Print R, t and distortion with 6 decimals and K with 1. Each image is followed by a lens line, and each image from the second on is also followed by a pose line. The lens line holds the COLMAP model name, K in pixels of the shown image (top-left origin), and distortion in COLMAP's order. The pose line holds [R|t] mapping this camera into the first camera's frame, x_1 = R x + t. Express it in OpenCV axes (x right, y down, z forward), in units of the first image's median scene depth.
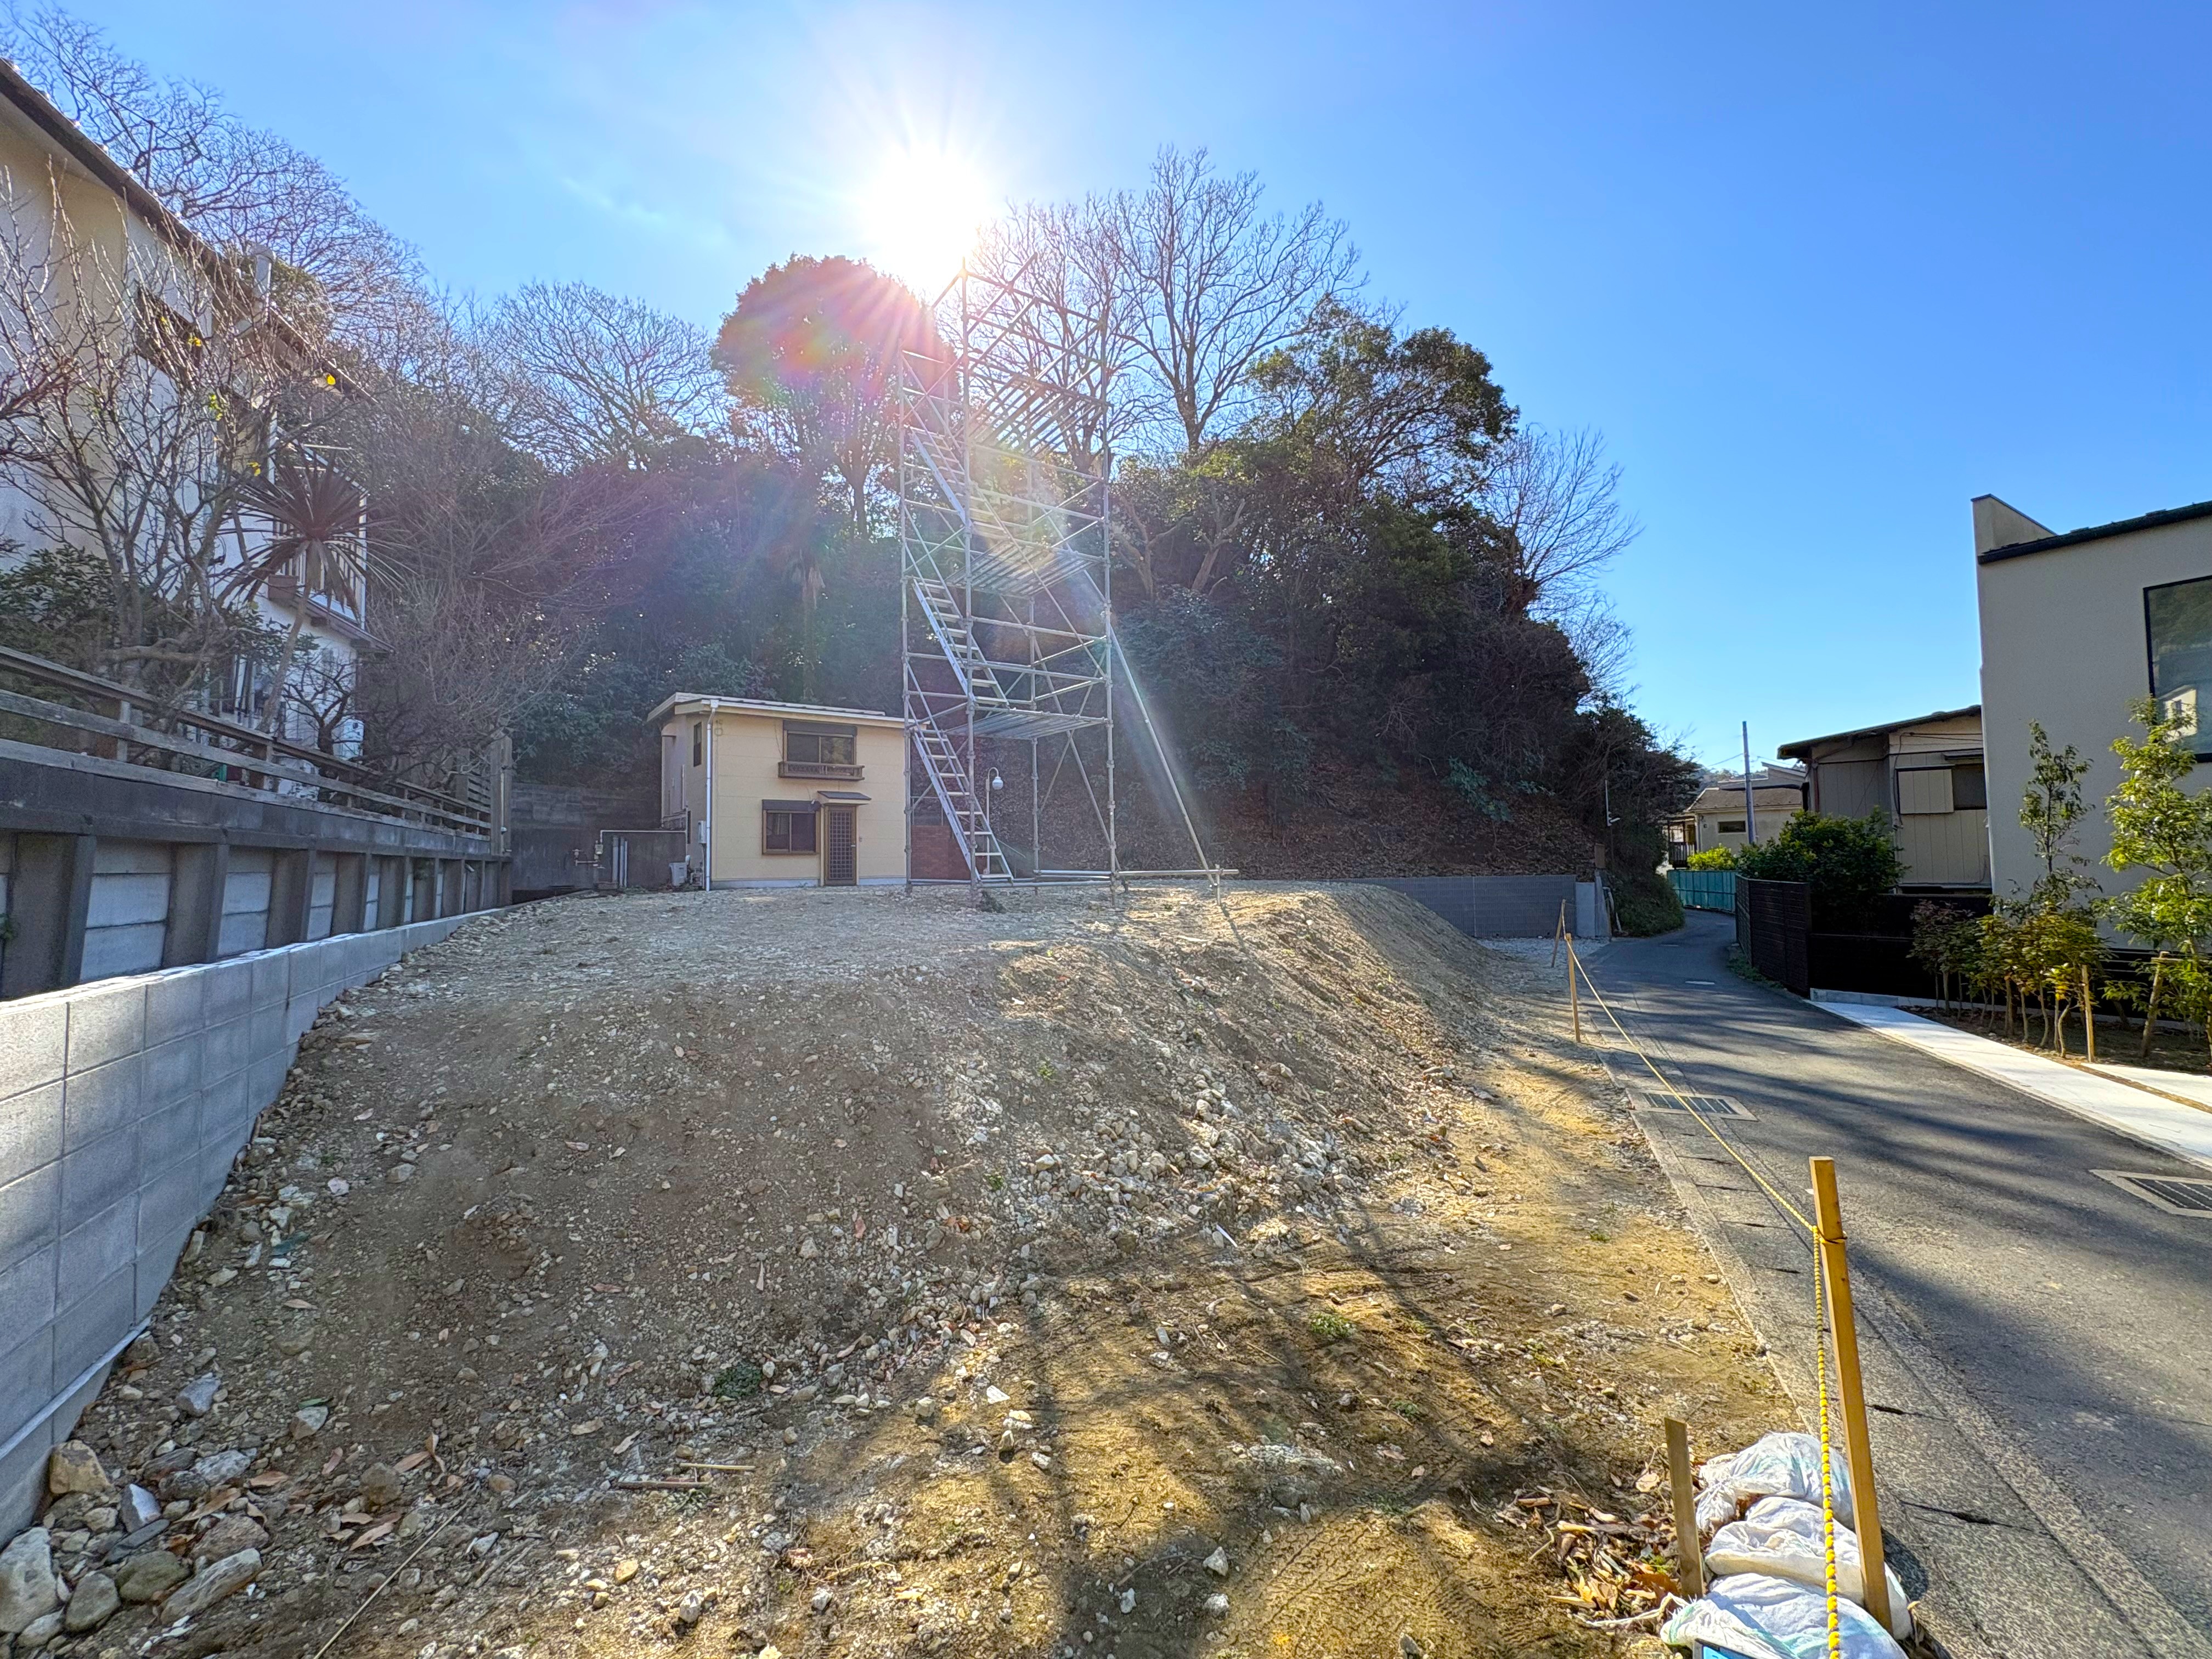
lens RADIAL K [[884.2, 0, 1101.8], [0, 884.2, 840.4], [0, 0, 1]] dist [0.002101, -0.000608]
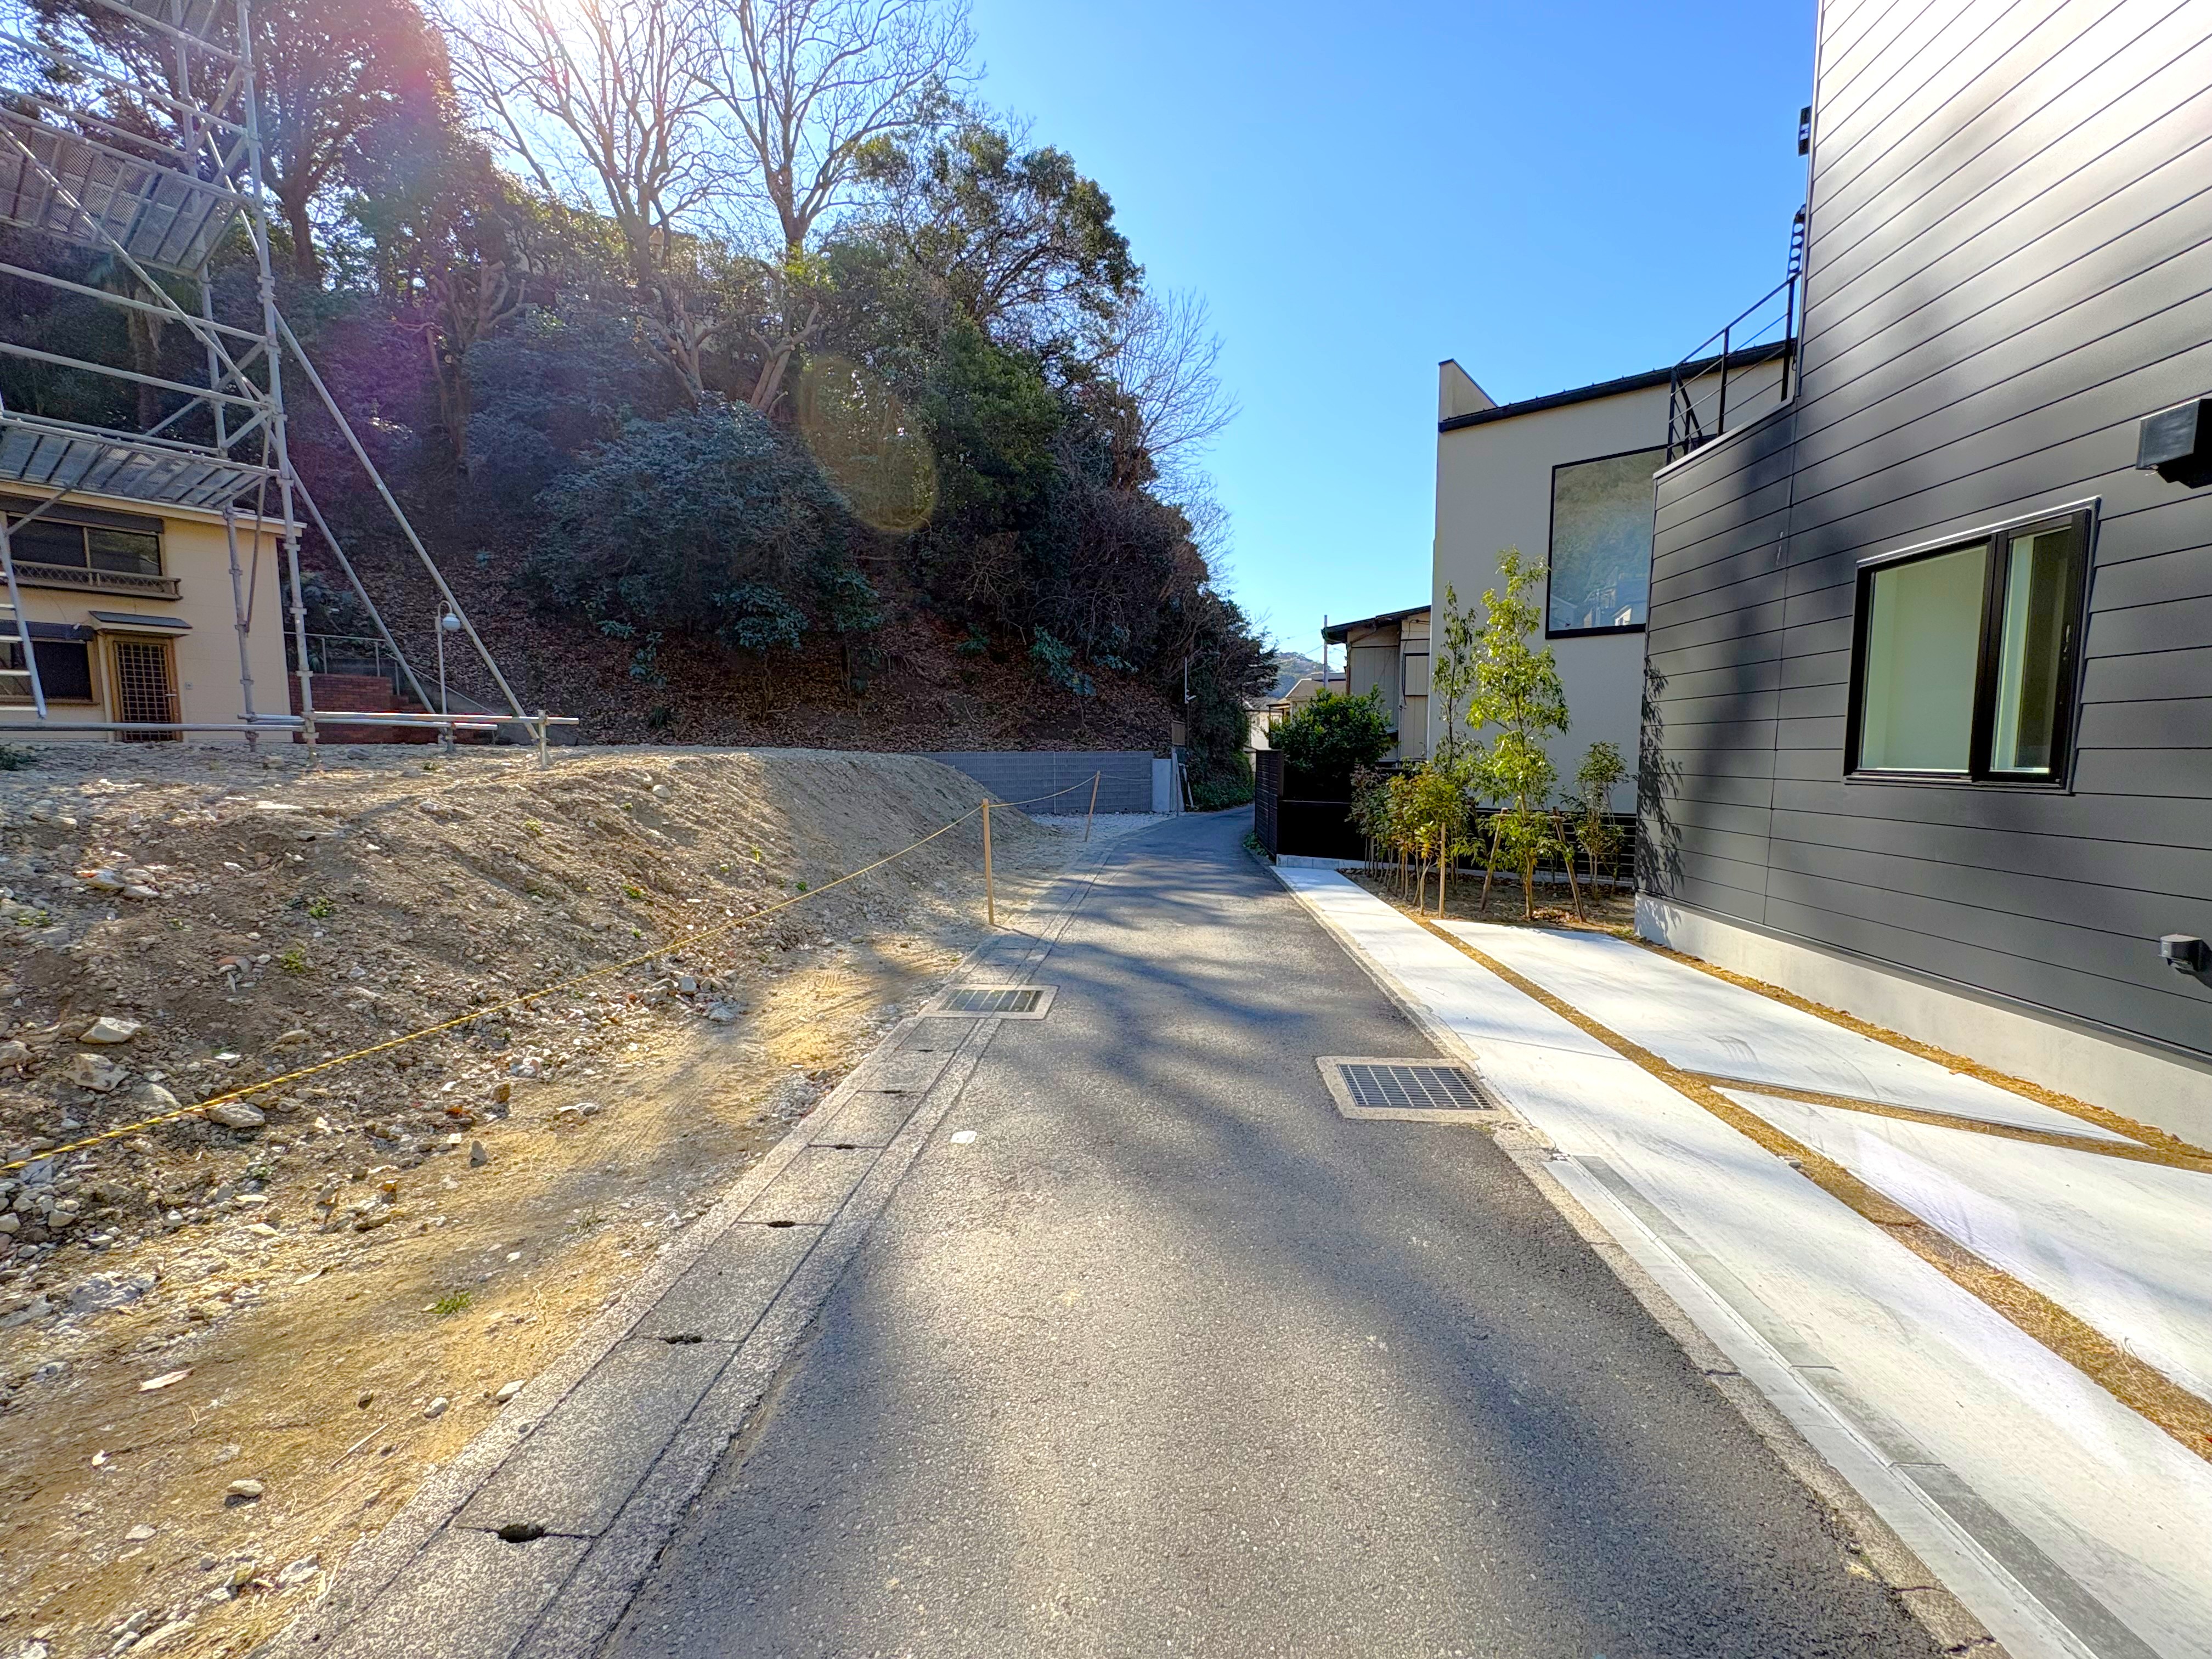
lens RADIAL K [[884.2, 0, 1107.6], [0, 884.2, 839.2], [0, 0, 1]] dist [0.002101, -0.000608]
pose [[0.938637, -0.023686, 0.344094, 0.155278], [-0.020206, 0.992150, 0.123414, 0.016757], [-0.344315, -0.122794, 0.930789, 0.076597]]
